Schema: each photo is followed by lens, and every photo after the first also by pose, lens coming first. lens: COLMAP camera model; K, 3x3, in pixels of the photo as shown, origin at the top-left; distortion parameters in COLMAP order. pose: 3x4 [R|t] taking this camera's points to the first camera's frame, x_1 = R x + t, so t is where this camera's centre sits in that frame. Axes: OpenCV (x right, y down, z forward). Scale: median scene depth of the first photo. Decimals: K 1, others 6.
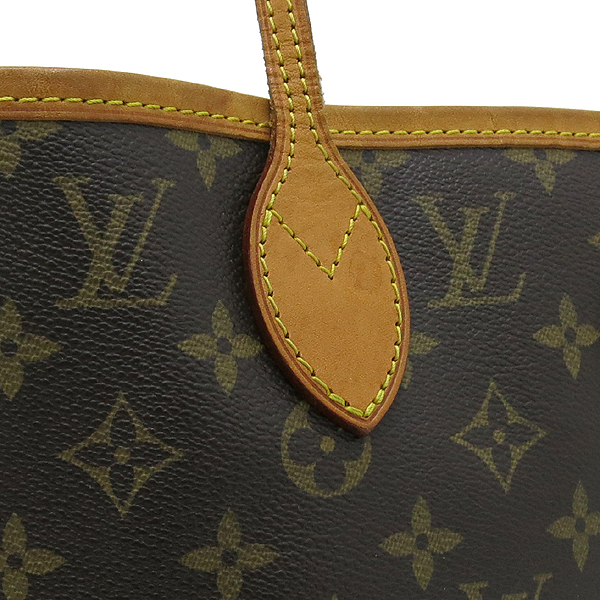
lens RADIAL K [[1556.8, 0, 297.9], [0, 1556.8, 297.3], [0, 0, 1]] dist [0.010757, 0.000000]
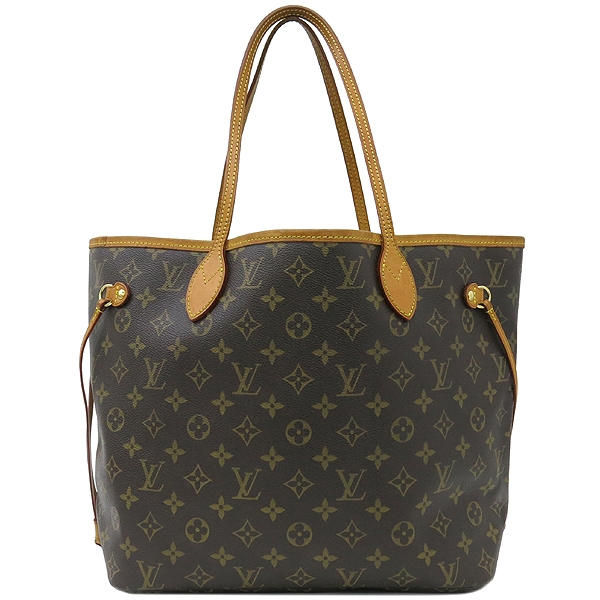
lens RADIAL K [[1556.8, 0, 301.0], [0, 1556.8, 300.5], [0, 0, 1]] dist [0.010757, 0.000000]
pose [[0.979451, -0.004429, 0.201636, -1.000477], [0.002488, 0.999948, 0.009881, -0.002854], [-0.201669, -0.009176, 0.979411, -2.755886]]
